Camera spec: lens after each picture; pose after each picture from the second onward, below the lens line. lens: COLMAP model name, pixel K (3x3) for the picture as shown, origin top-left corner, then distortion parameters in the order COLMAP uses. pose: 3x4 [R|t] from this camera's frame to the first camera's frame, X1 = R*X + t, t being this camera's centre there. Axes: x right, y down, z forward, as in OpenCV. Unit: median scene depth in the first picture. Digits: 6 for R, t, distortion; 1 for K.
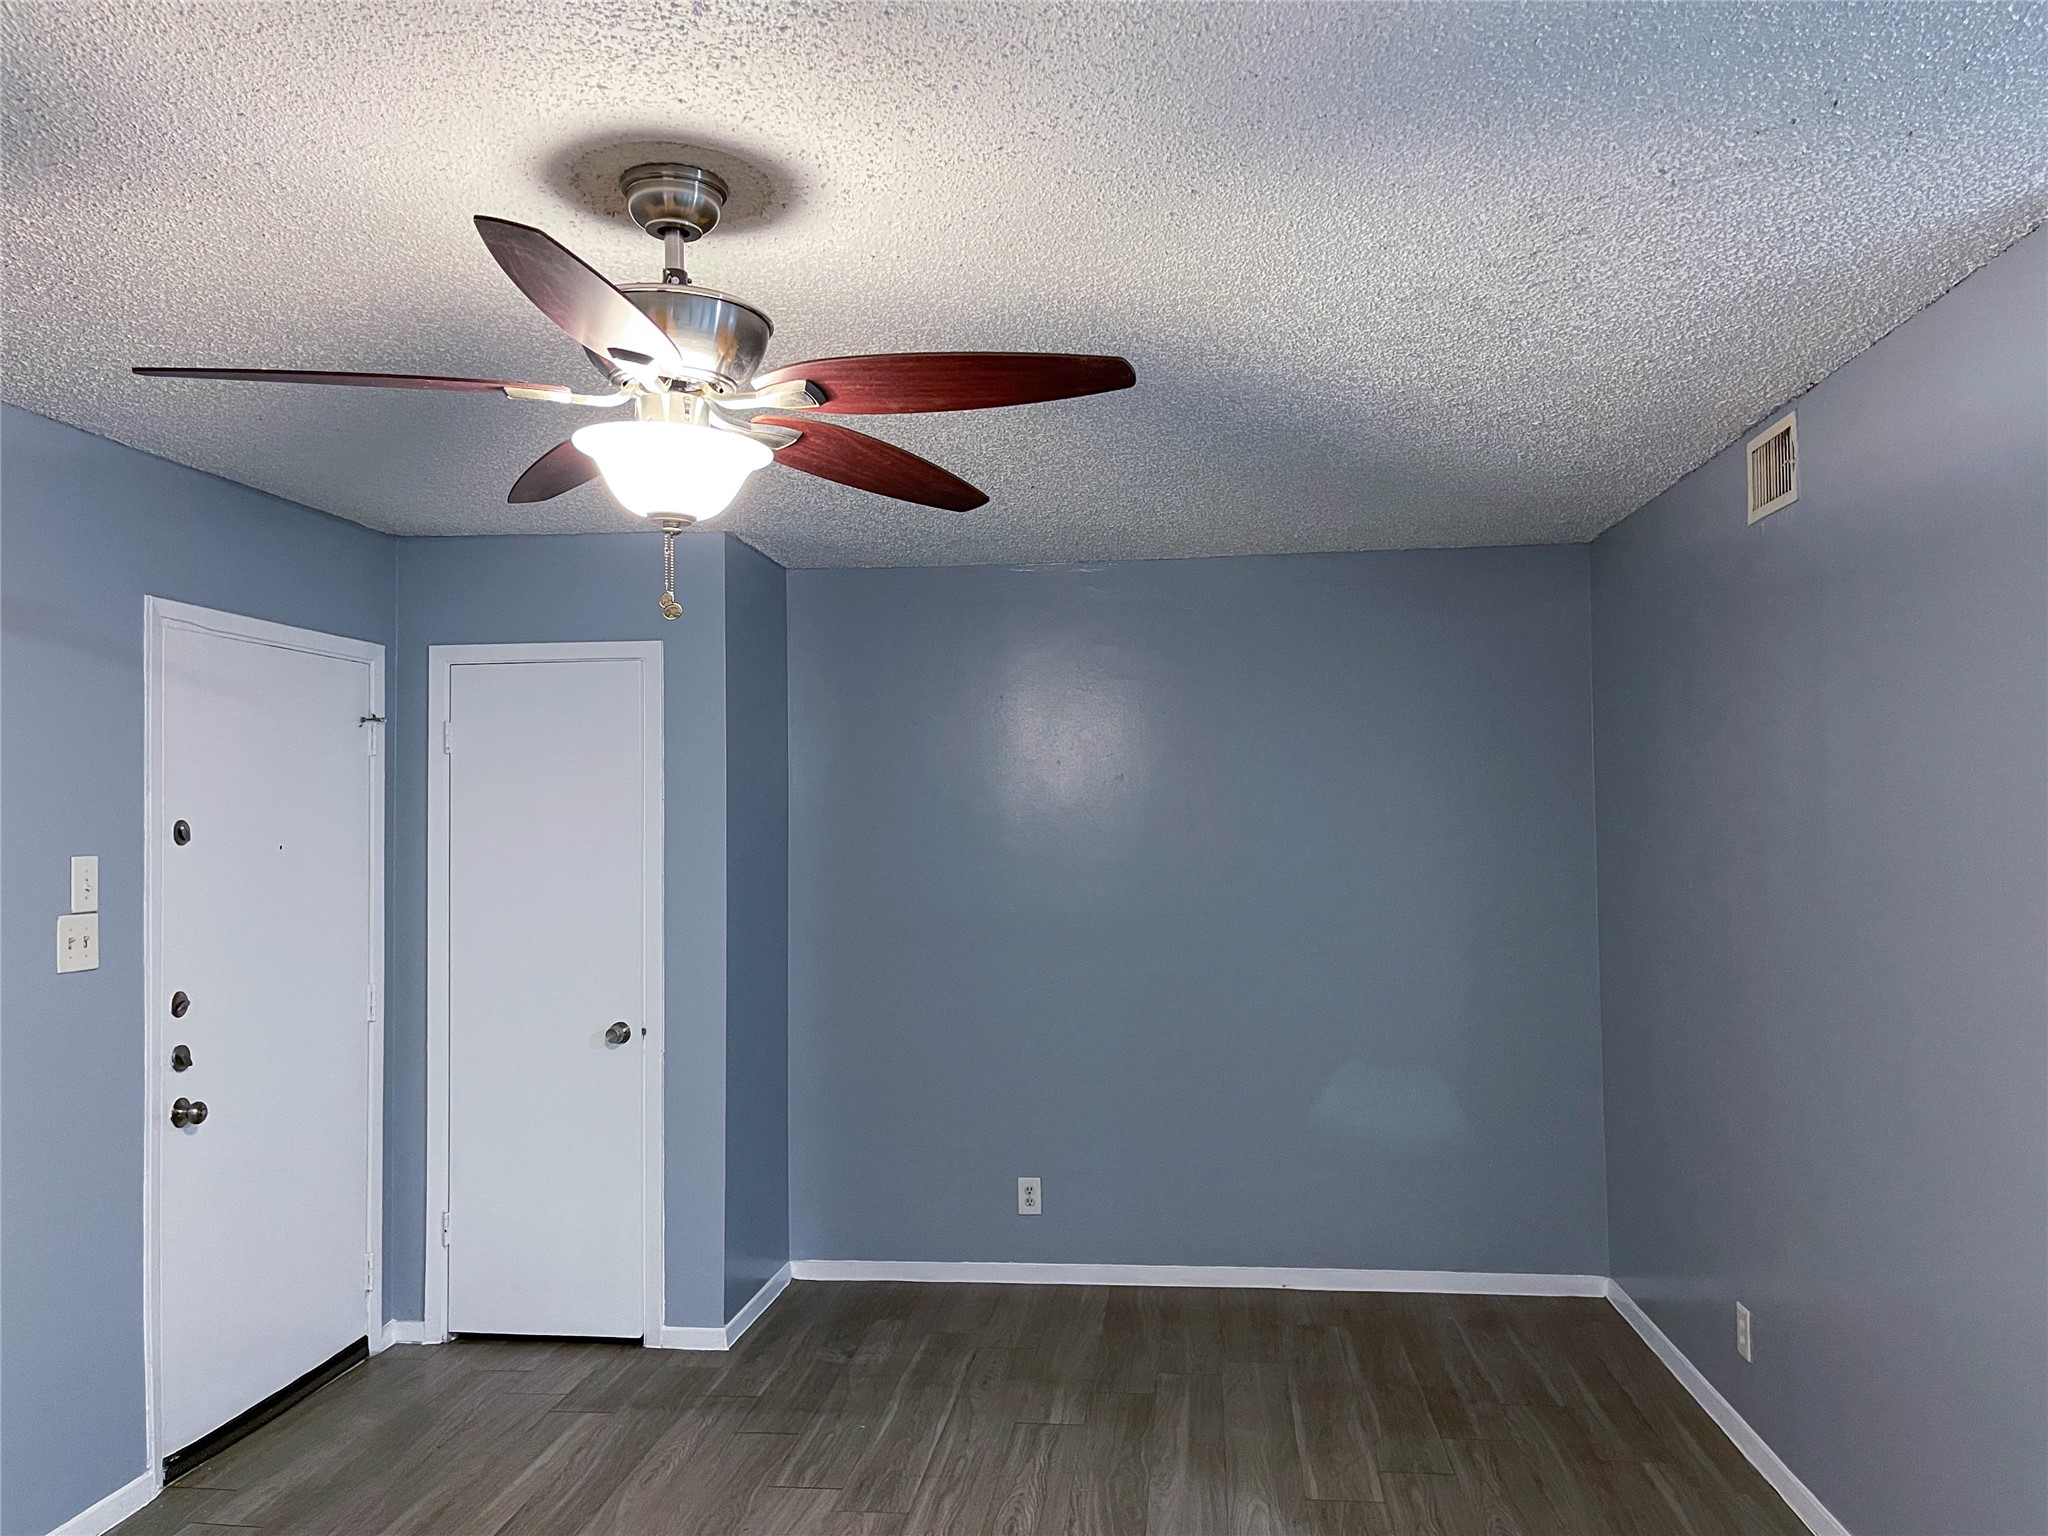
lens RADIAL K [[1540.0, 0, 1027.5], [0, 1540.0, 780.4], [0, 0, 1]] dist [0.068858, -0.087423]
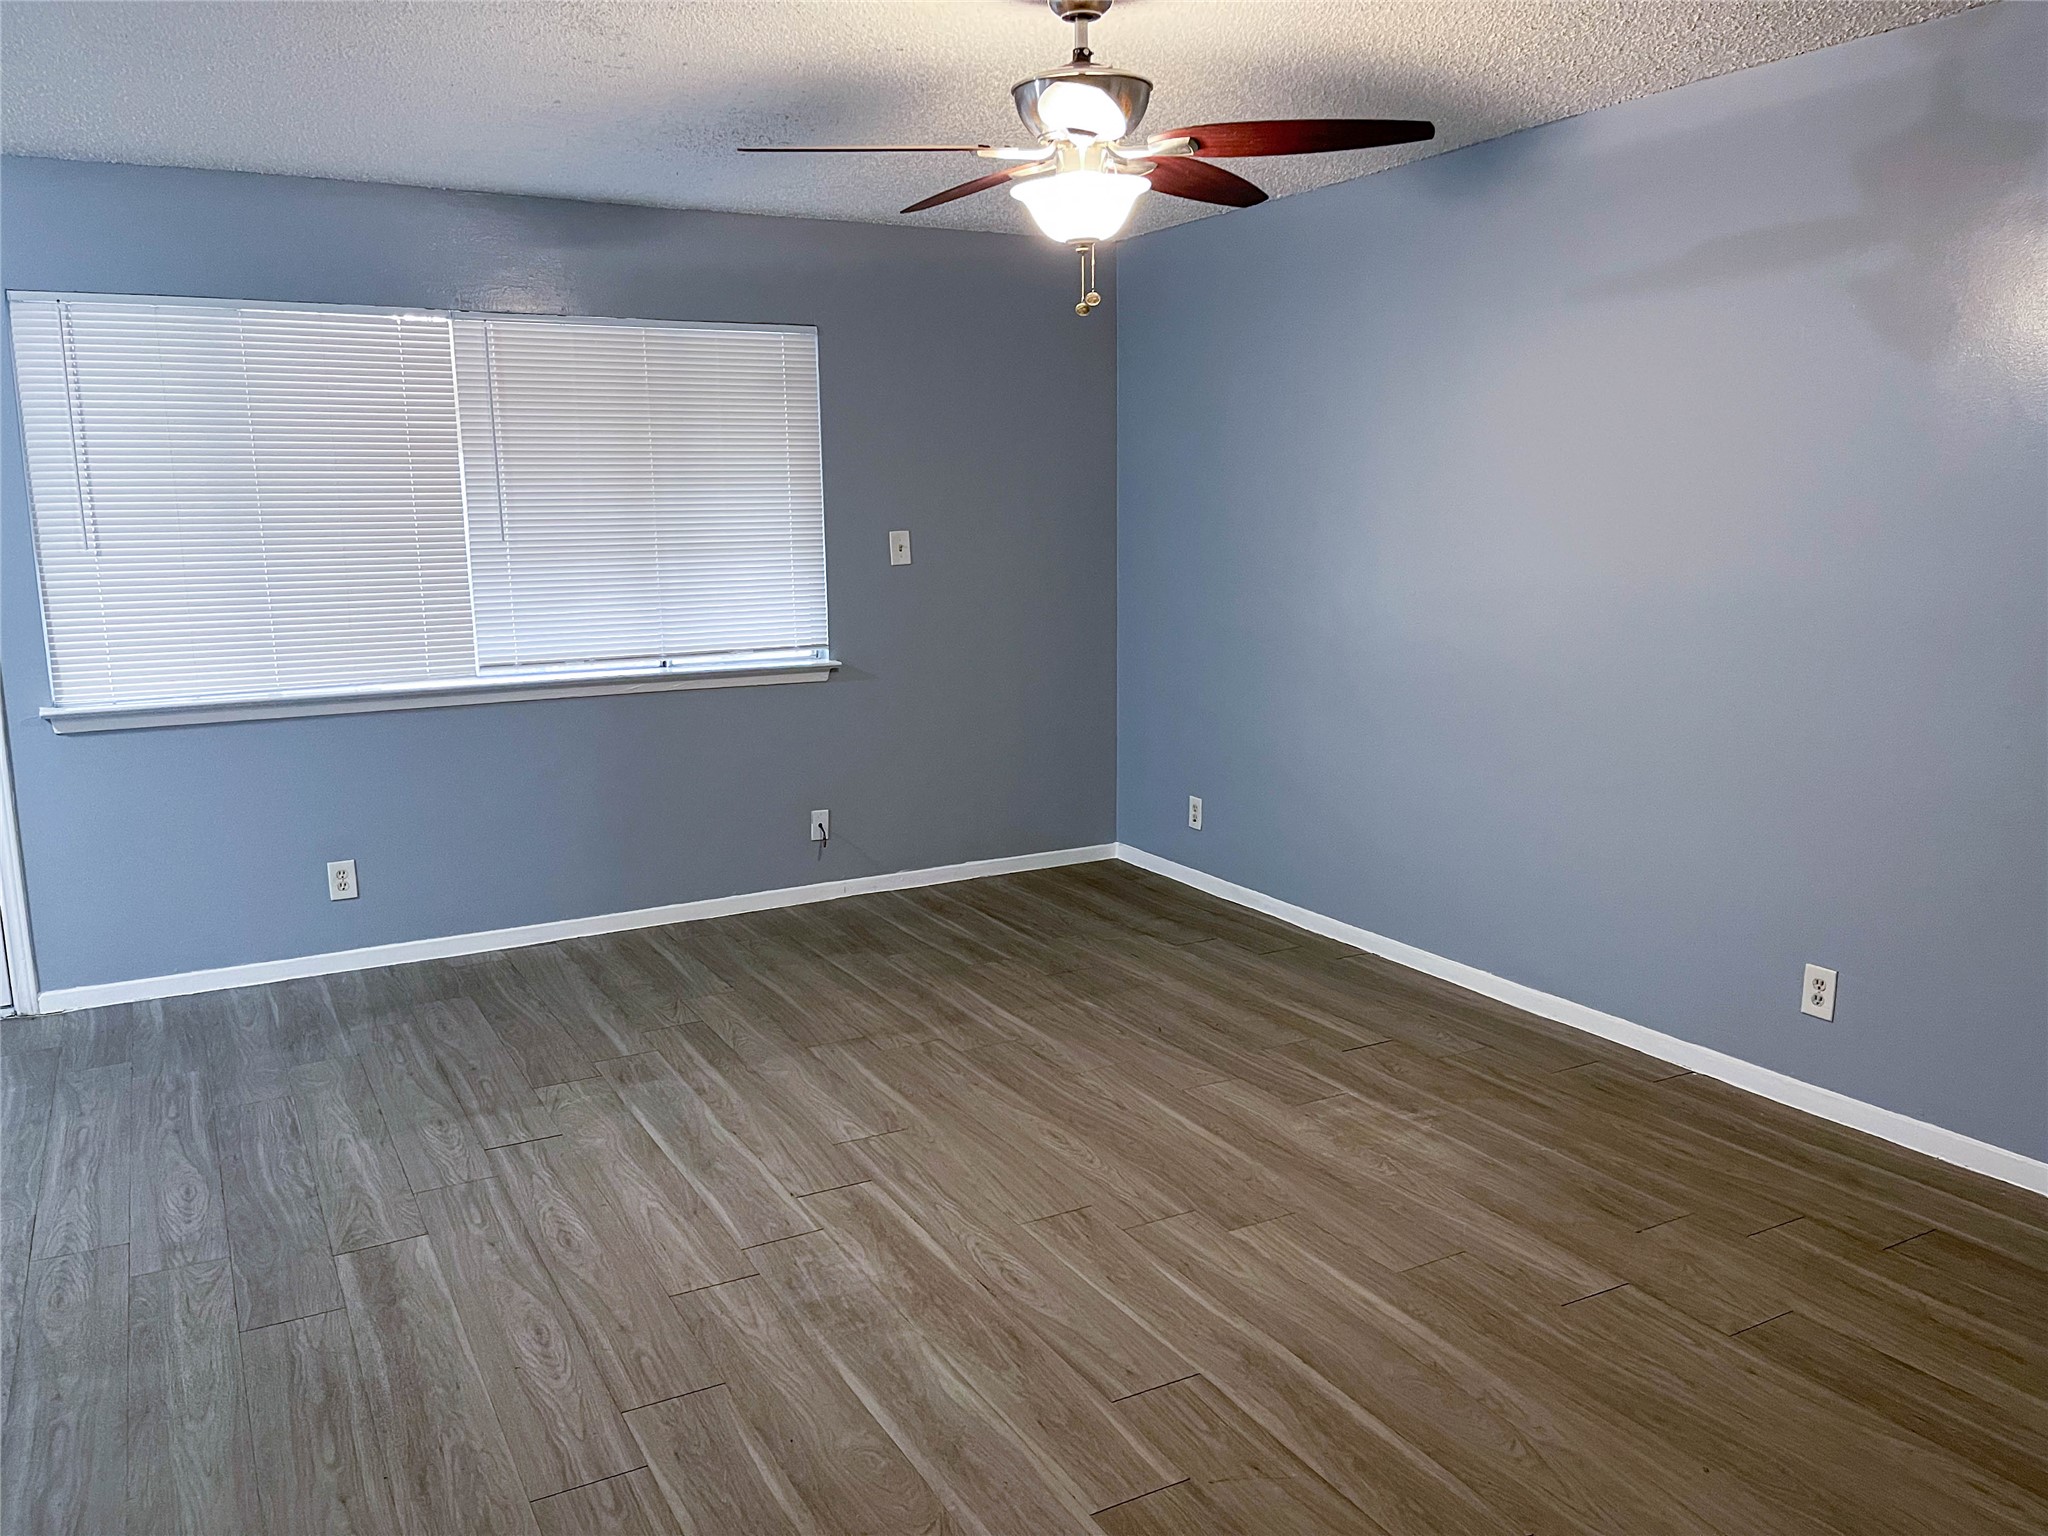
lens RADIAL K [[1540.0, 0, 1019.6], [0, 1540.0, 773.2], [0, 0, 1]] dist [0.068858, -0.087423]
pose [[-0.819449, 0.119219, -0.560615, 0.374530], [0.037133, 0.987116, 0.155640, 0.049722], [0.571947, 0.106721, -0.813318, 1.205497]]
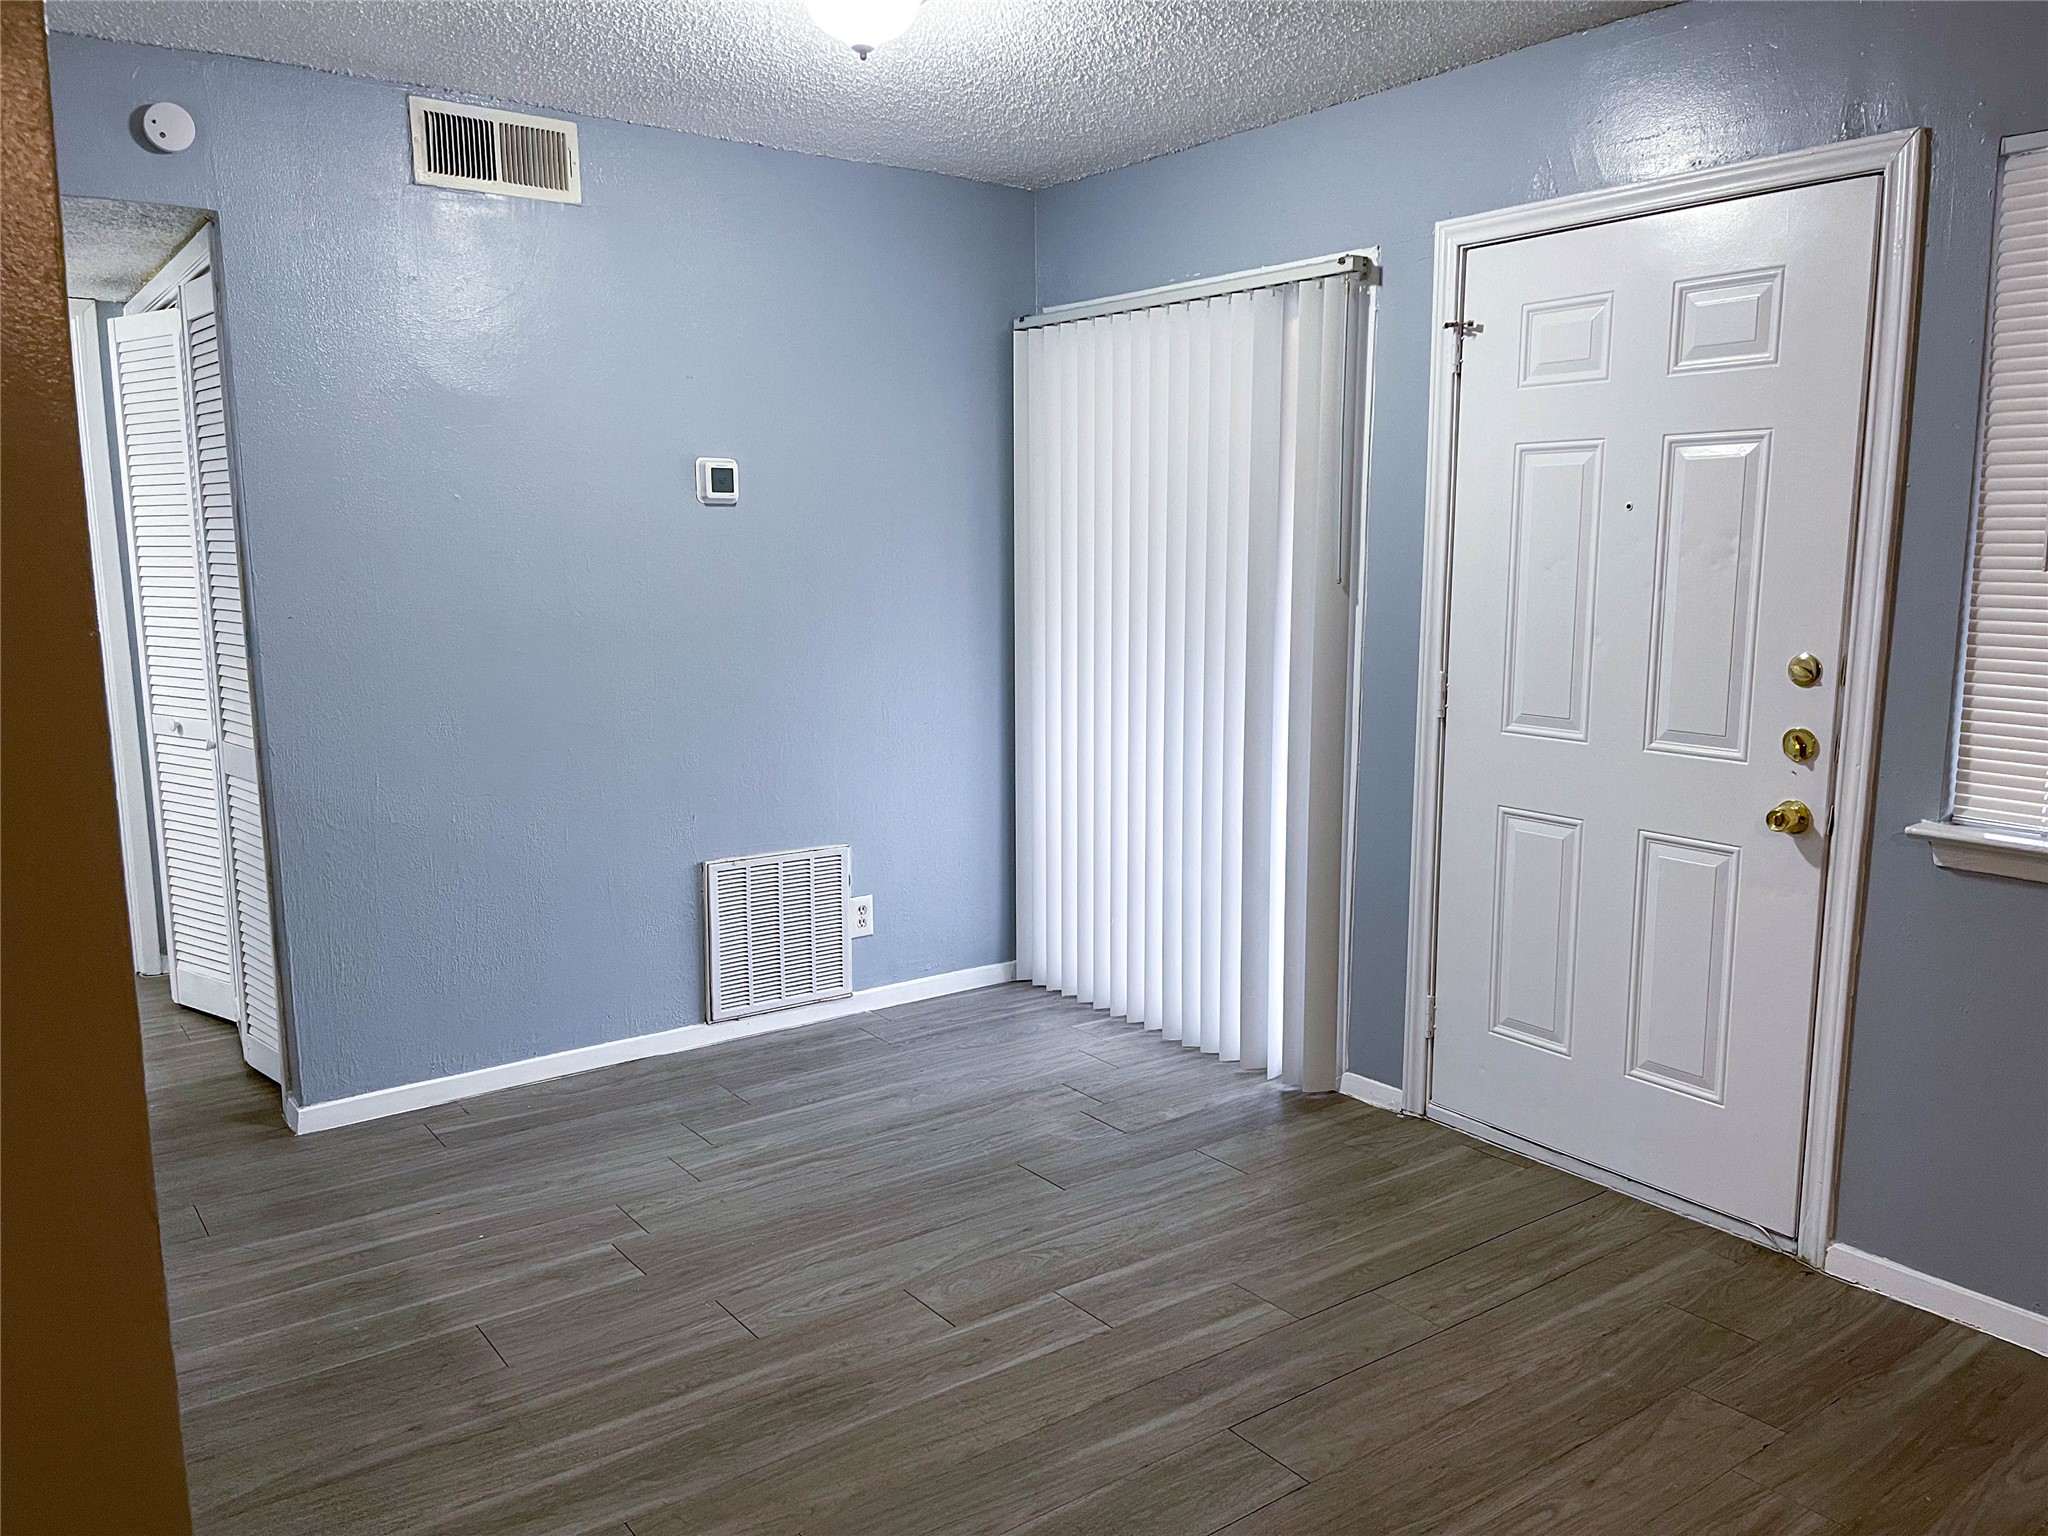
lens RADIAL K [[1540.0, 0, 1029.1], [0, 1540.0, 780.2], [0, 0, 1]] dist [0.068858, -0.087423]
pose [[-0.674651, -0.106716, 0.730382, 0.062720], [-0.012620, 0.991017, 0.133141, 0.045702], [-0.738029, 0.080606, -0.669937, 0.624496]]
